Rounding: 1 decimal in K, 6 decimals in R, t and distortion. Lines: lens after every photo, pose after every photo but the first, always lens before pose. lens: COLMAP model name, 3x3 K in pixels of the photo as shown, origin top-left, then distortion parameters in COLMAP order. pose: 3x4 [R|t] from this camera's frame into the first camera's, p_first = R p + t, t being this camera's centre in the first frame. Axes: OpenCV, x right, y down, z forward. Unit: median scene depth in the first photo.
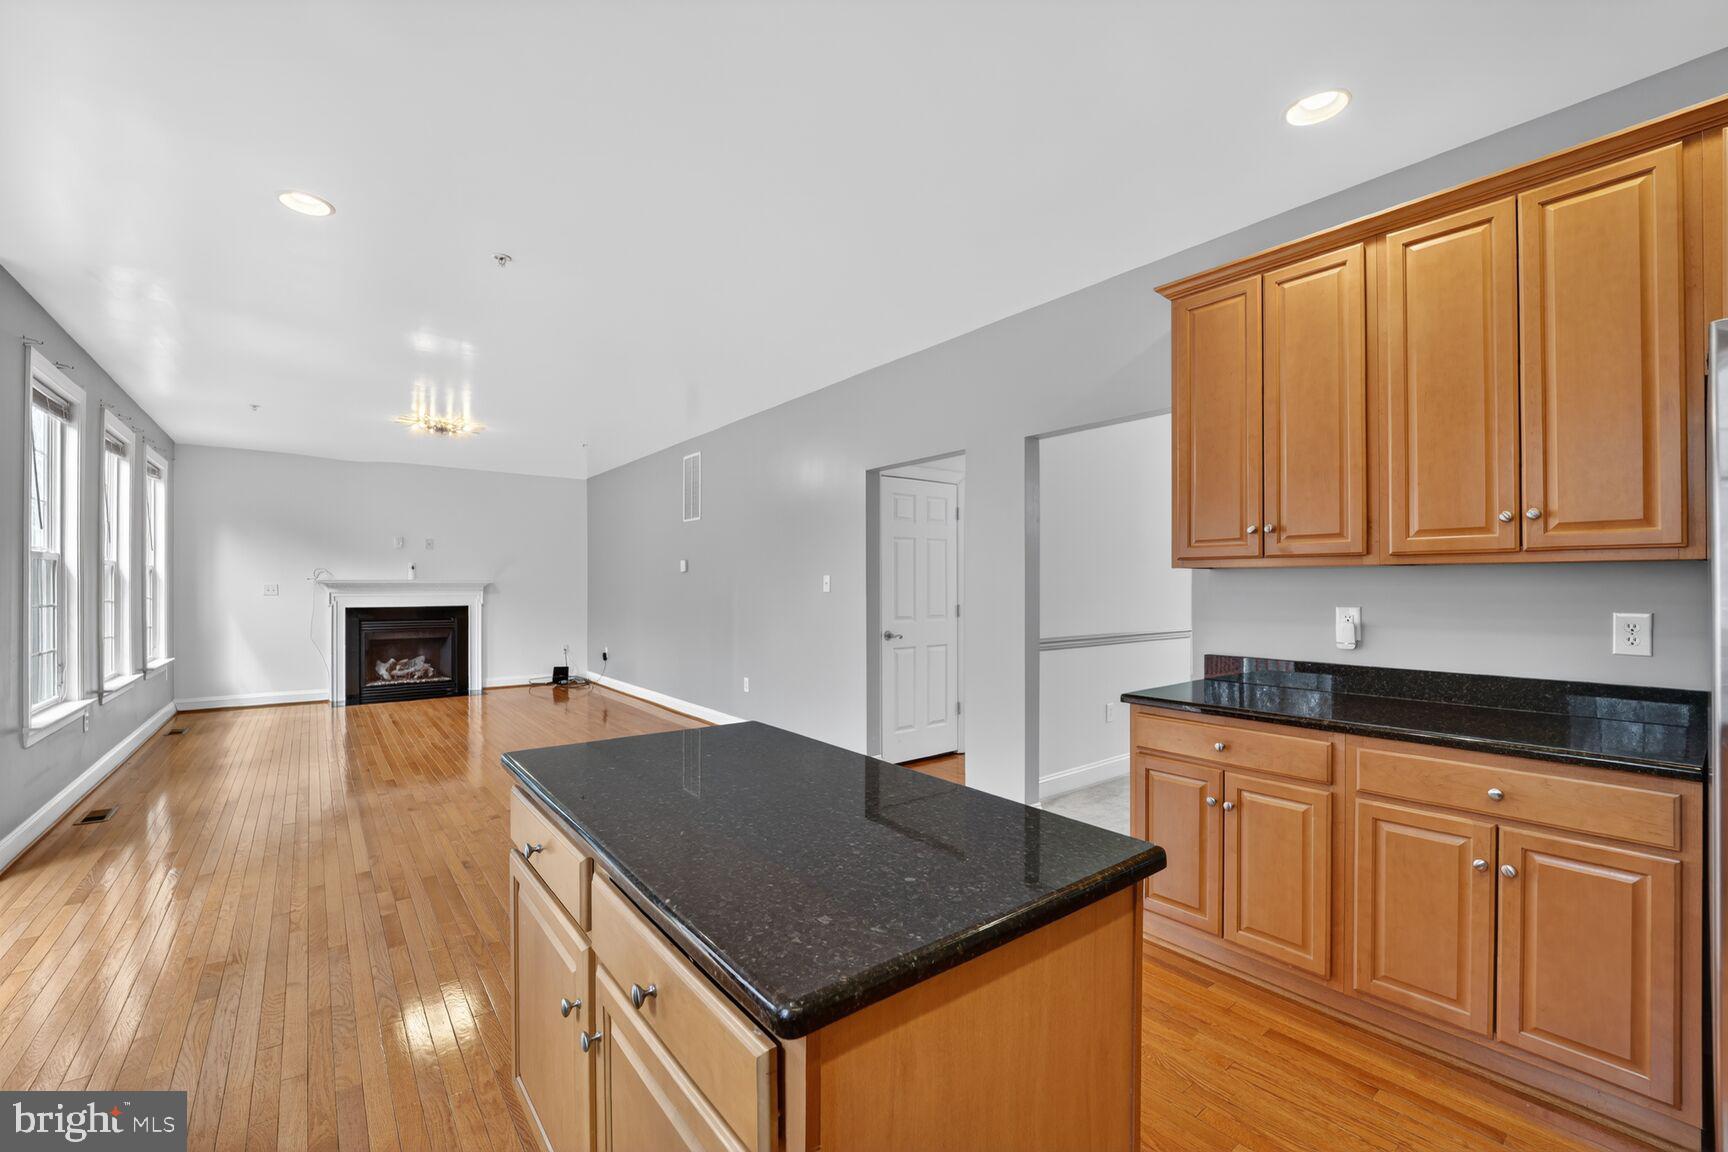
lens RADIAL K [[709.6, 0, 858.3], [0, 709.6, 581.9], [0, 0, 1]] dist [-0.018336, -0.001112]
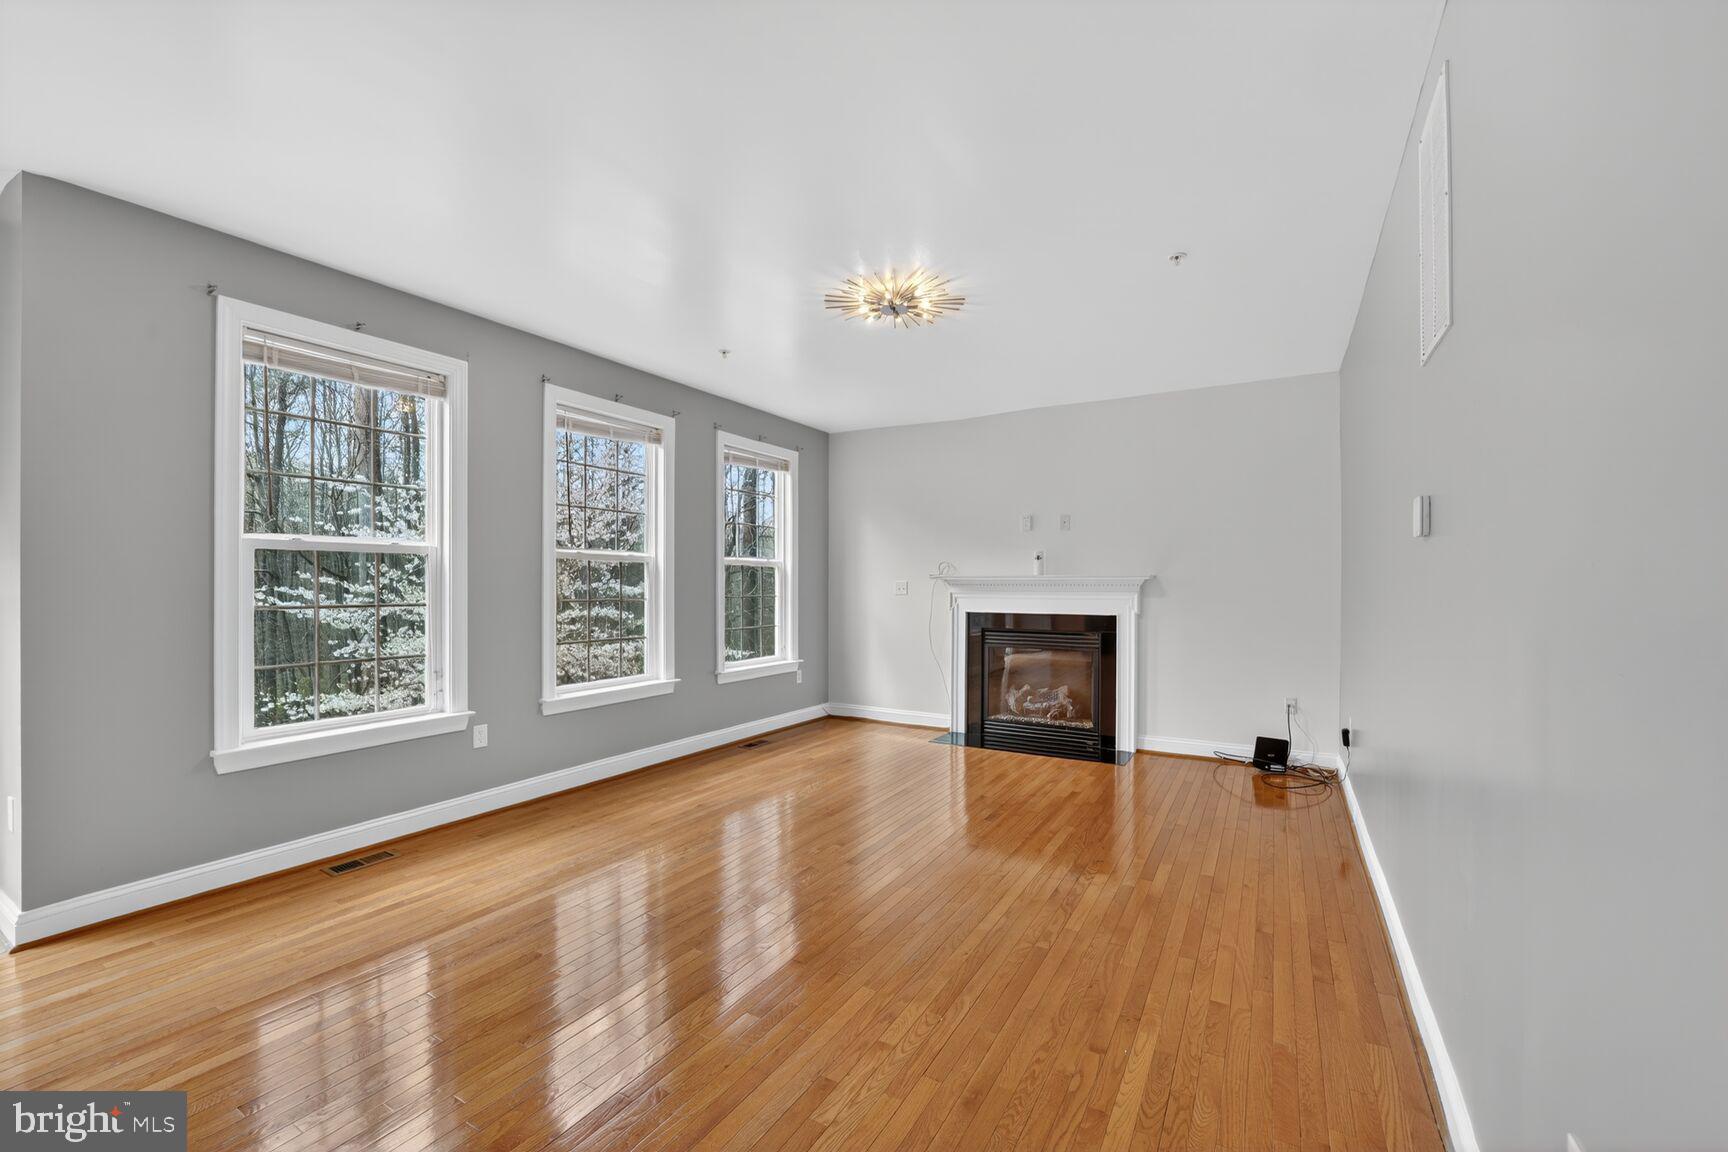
lens RADIAL K [[709.6, 0, 854.4], [0, 709.6, 582.9], [0, 0, 1]] dist [-0.018336, -0.001112]
pose [[0.351277, -0.002043, -0.936269, -0.043920], [0.002471, 0.999996, -0.001255, 0.004981], [0.936268, -0.001872, 0.351281, 0.583579]]
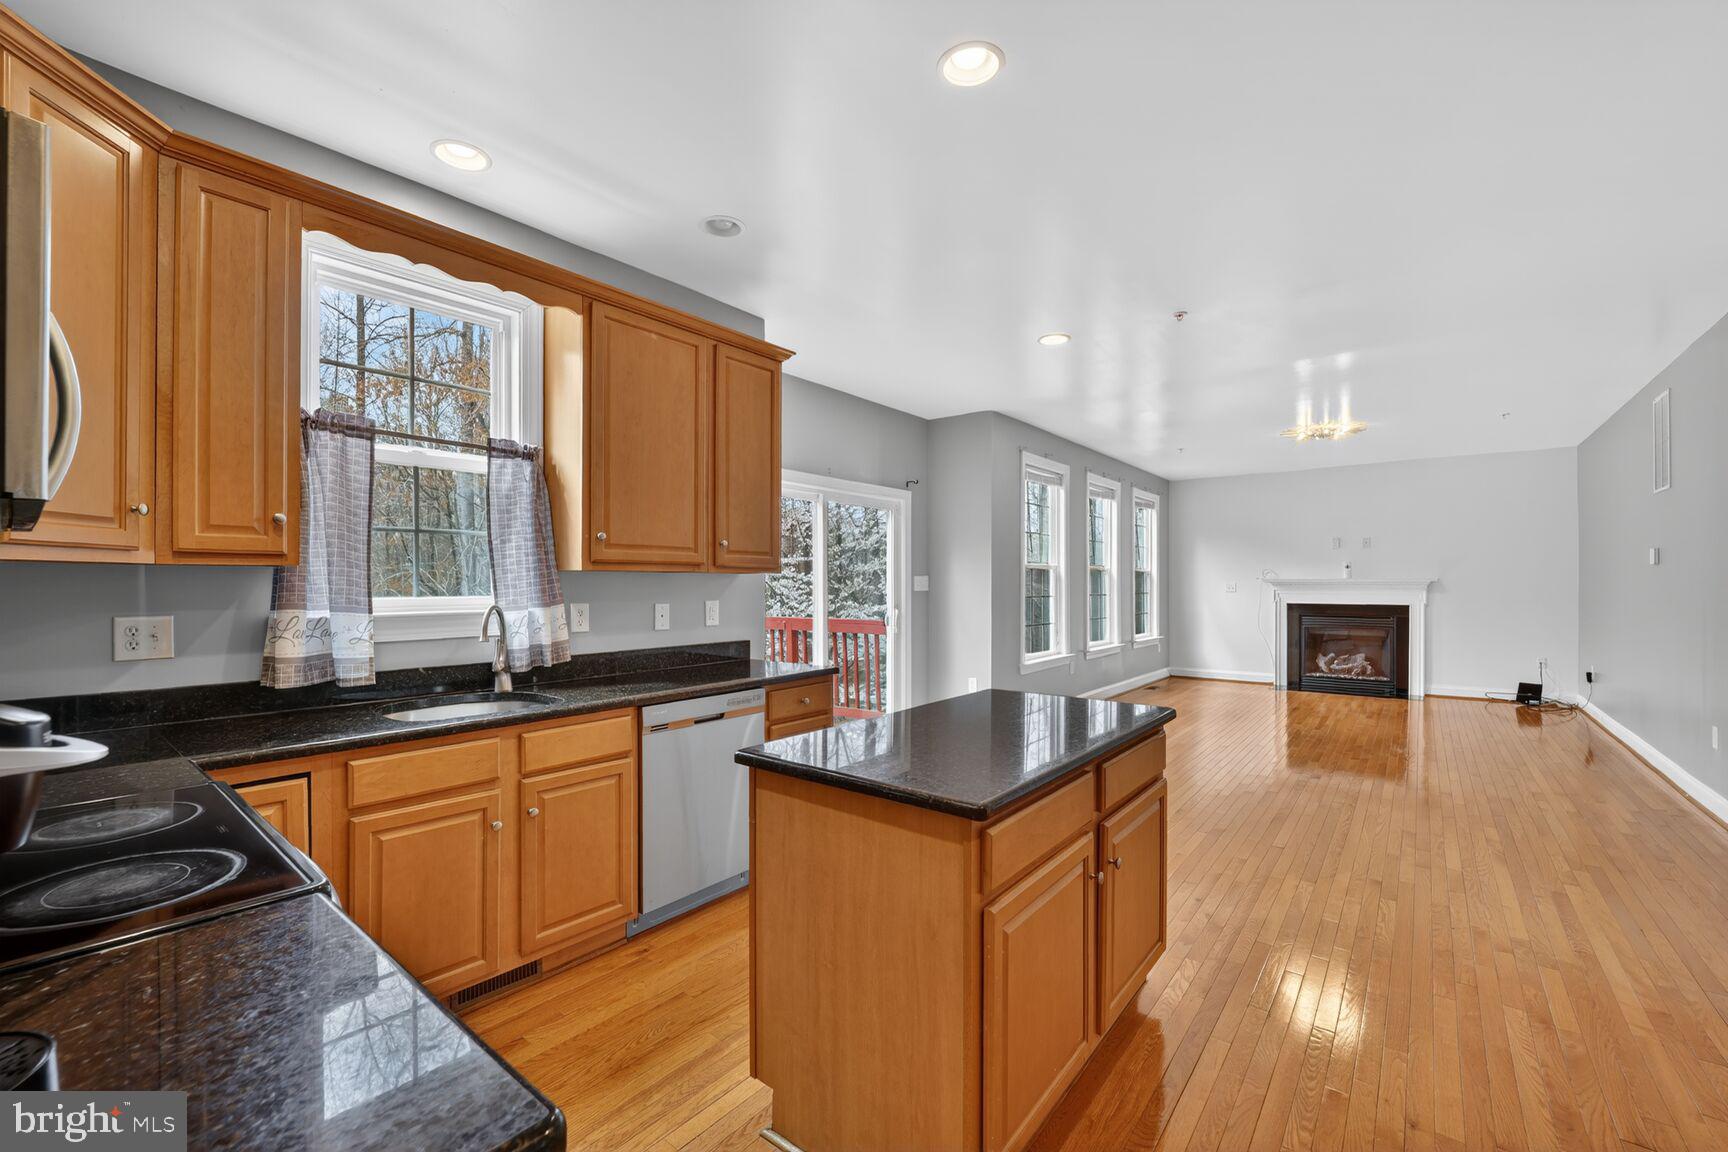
lens RADIAL K [[709.6, 0, 857.8], [0, 709.6, 583.5], [0, 0, 1]] dist [-0.018336, -0.001112]
pose [[0.218401, -0.000336, -0.975859, 0.217021], [0.004766, 0.999988, 0.000722, 0.000233], [0.975847, -0.004808, 0.218400, 0.072638]]
